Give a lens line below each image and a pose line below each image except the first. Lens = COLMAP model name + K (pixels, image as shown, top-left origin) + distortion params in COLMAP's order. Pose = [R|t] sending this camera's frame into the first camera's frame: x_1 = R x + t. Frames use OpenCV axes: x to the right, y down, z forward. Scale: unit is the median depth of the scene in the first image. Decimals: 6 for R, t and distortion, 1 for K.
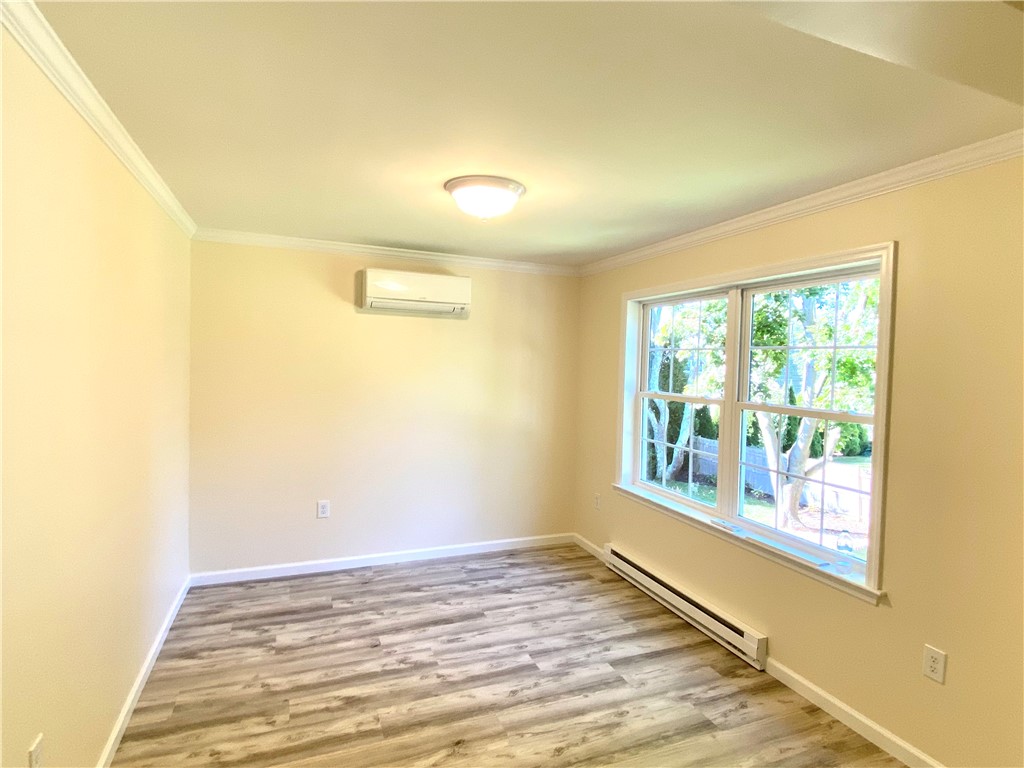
lens RADIAL K [[564.0, 0, 510.7], [0, 564.0, 381.5], [0, 0, 1]] dist [0.001990, -0.004295]
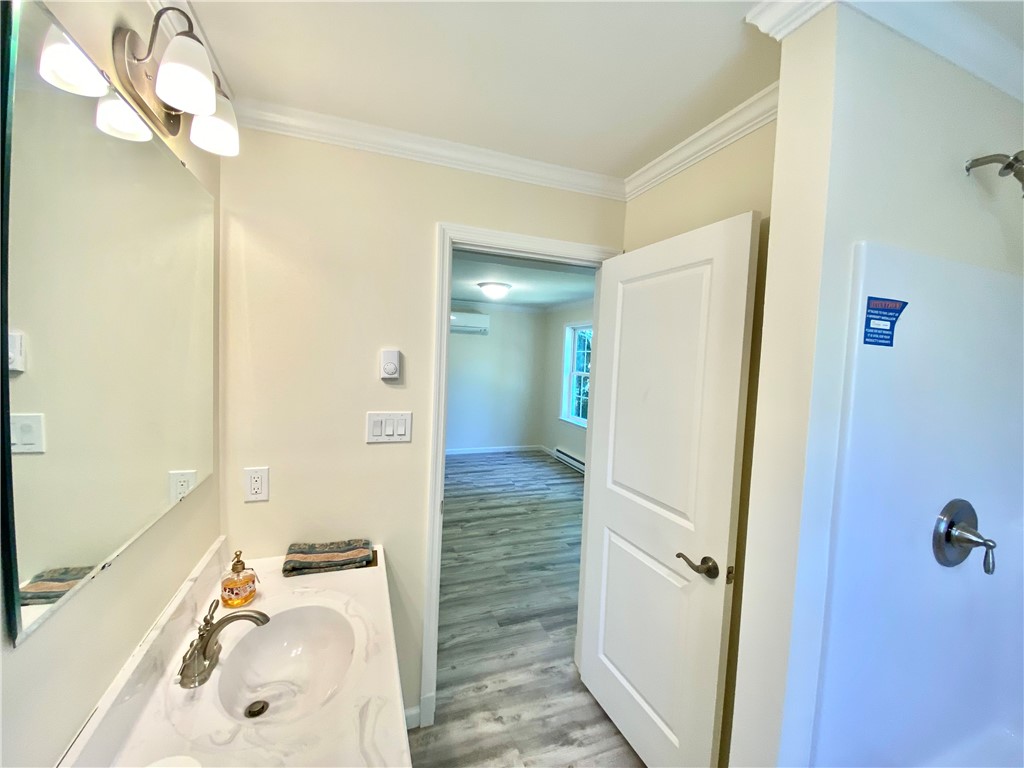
lens RADIAL K [[417.2, 0, 510.4], [0, 417.2, 383.9], [0, 0, 1]] dist [0.000716, -0.009471]
pose [[0.999690, 0.014591, -0.020164, 0.049192], [-0.013903, 0.999330, 0.033868, 0.015940], [0.020645, -0.033577, 0.999223, -0.642929]]
